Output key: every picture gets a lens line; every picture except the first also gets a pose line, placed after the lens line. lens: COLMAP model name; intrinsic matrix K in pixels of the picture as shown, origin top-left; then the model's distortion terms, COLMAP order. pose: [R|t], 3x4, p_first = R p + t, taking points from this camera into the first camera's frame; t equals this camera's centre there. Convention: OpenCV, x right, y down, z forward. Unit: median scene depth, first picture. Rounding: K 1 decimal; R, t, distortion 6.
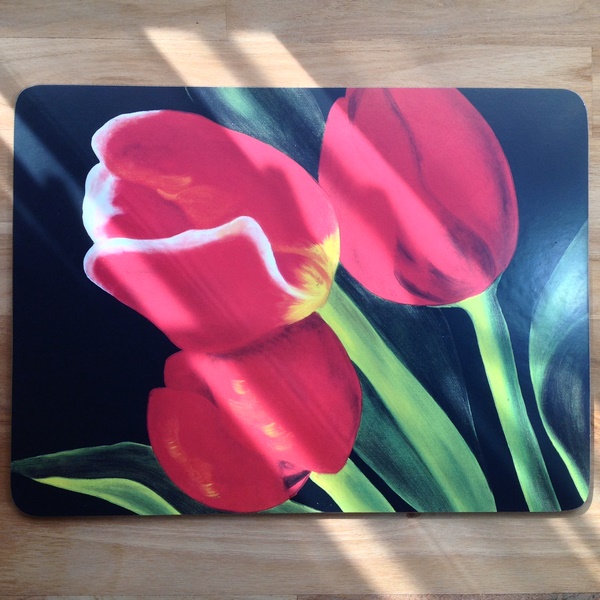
lens RADIAL K [[778.1, 0, 300.0], [0, 778.1, 300.0], [0, 0, 1]] dist [0.229698, -0.668571]
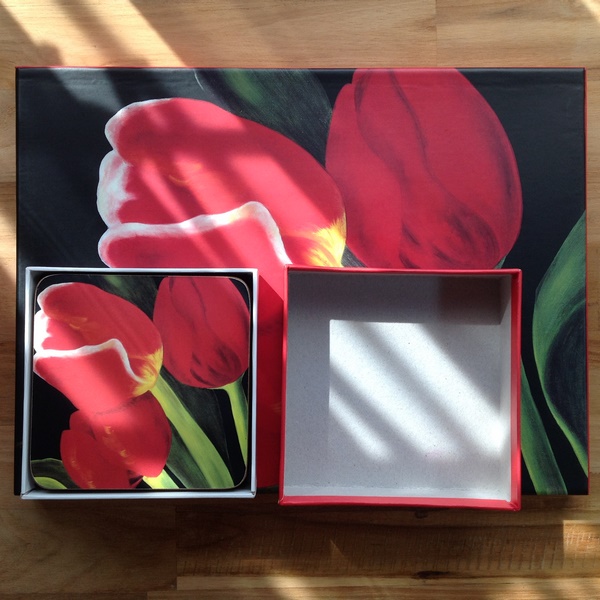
lens RADIAL K [[772.7, 0, 300.4], [0, 772.7, 293.9], [0, 0, 1]] dist [0.216055, -0.564412]
pose [[0.999813, 0.001616, -0.019289, 0.420695], [-0.001204, 0.999772, 0.021308, -0.258642], [0.019319, -0.021281, 0.999587, -0.888089]]
